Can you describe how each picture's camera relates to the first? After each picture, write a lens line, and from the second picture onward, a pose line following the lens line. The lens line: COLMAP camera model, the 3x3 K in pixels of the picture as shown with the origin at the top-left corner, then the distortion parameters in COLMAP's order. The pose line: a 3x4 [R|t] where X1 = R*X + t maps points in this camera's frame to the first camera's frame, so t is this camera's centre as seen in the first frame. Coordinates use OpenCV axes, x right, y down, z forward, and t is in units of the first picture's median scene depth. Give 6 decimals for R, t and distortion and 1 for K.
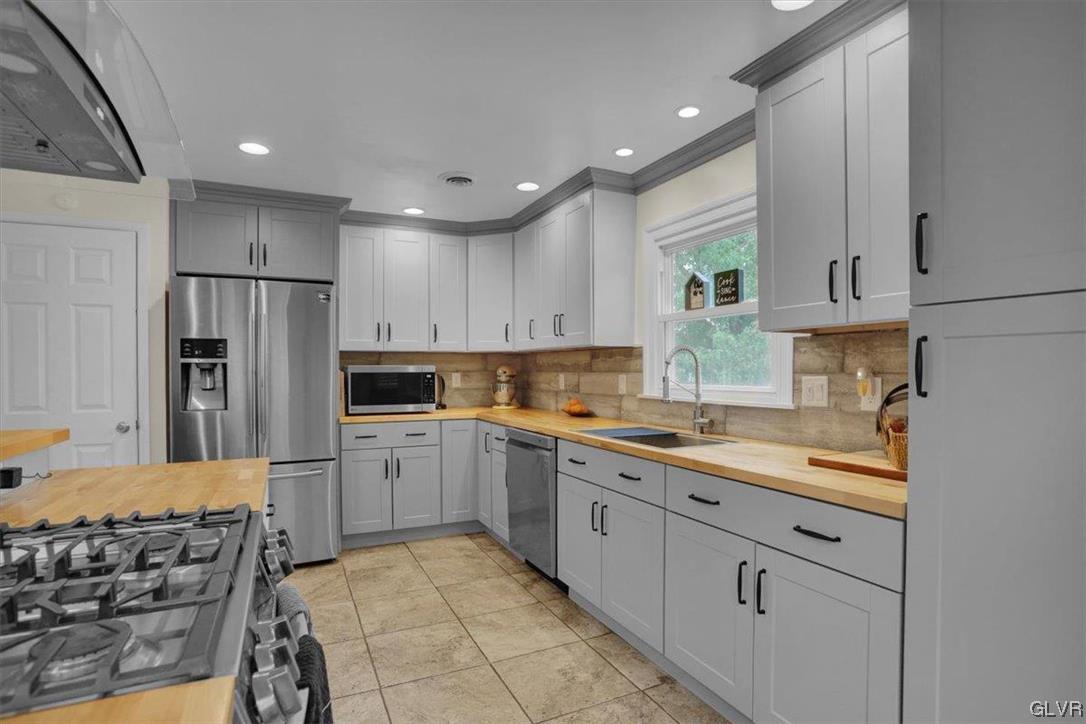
lens RADIAL K [[551.0, 0, 539.1], [0, 551.0, 374.6], [0, 0, 1]] dist [-0.067423, 0.000292]
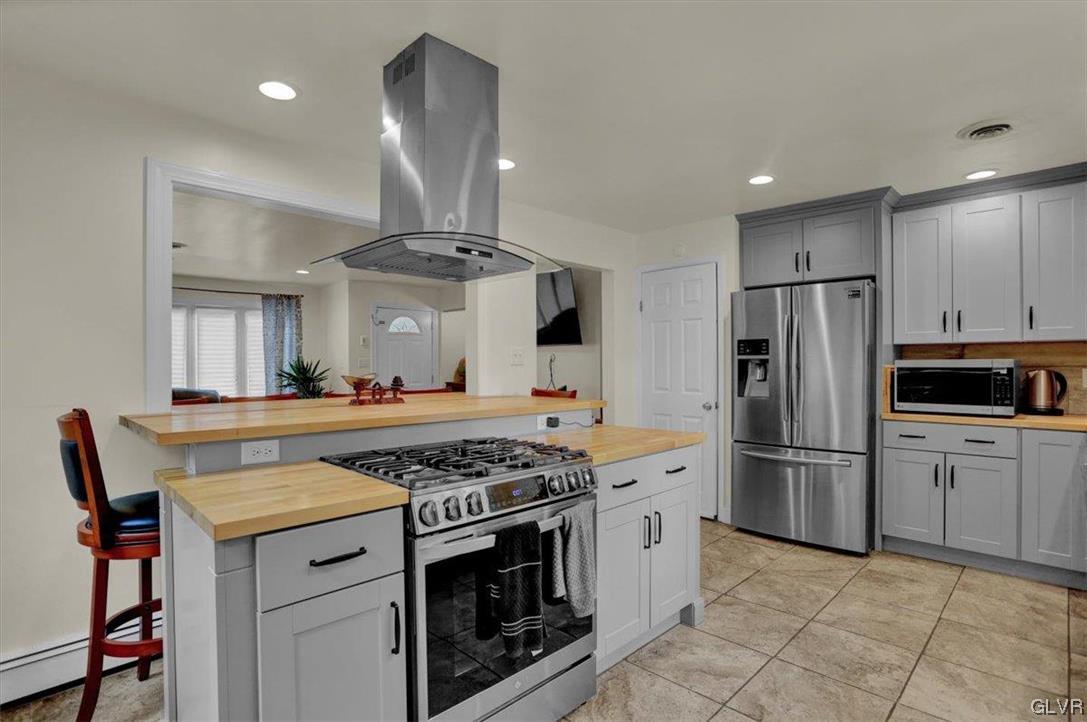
lens RADIAL K [[542.2, 0, 543.5], [0, 542.2, 361.0], [0, 0, 1]] dist [-0.060540, 0.019002]
pose [[0.325884, -0.003381, -0.945404, 0.372303], [-0.004472, 0.999977, -0.005118, -0.007906], [0.945399, 0.005895, 0.325862, 0.128827]]
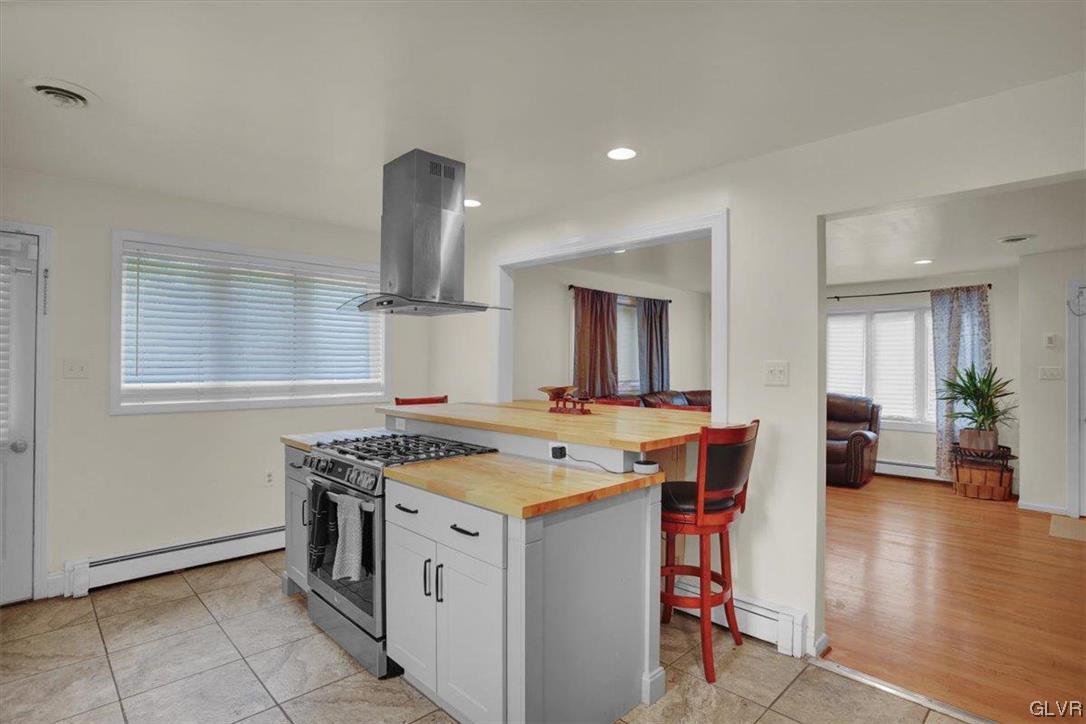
lens RADIAL K [[541.7, 0, 543.0], [0, 541.7, 362.0], [0, 0, 1]] dist [-0.060540, 0.019002]
pose [[-0.950444, -0.001108, -0.310893, -0.169299], [-0.003168, 0.999976, 0.006121, -0.041633], [0.310879, 0.006803, -0.950425, 1.101745]]
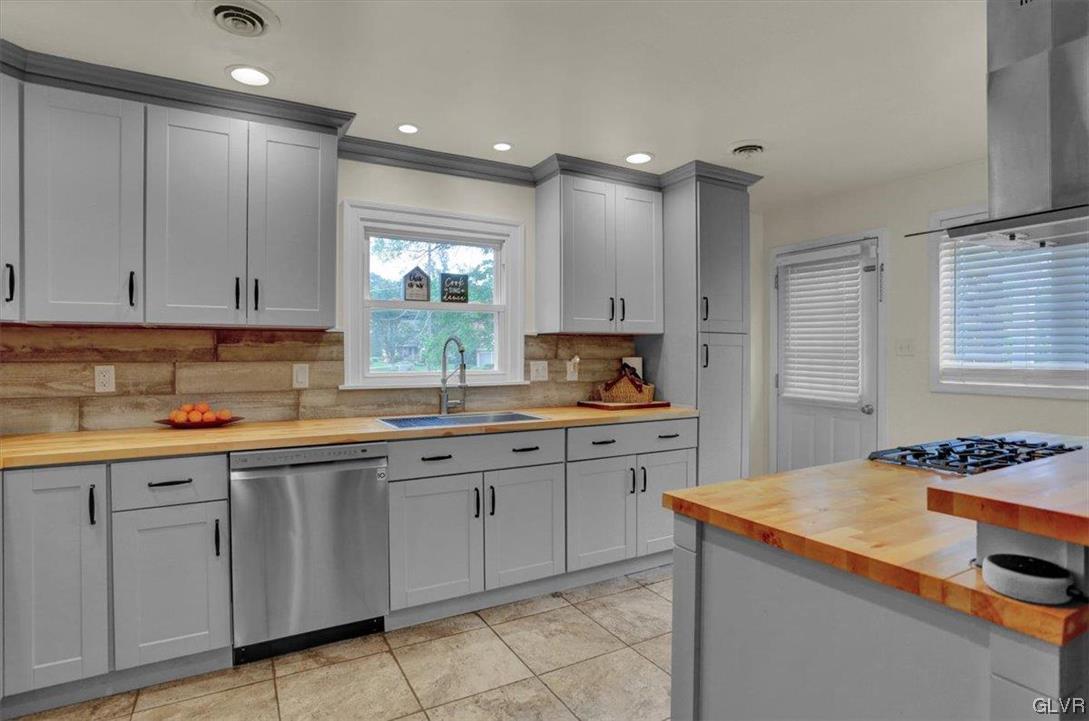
lens RADIAL K [[558.0, 0, 544.5], [0, 558.0, 360.5], [0, 0, 1]] dist [-0.035565, 0.000284]
pose [[-0.067740, -0.012821, 0.997621, -0.733372], [0.008100, 0.999877, 0.013400, -0.013948], [-0.997670, 0.008988, -0.067628, 0.743517]]
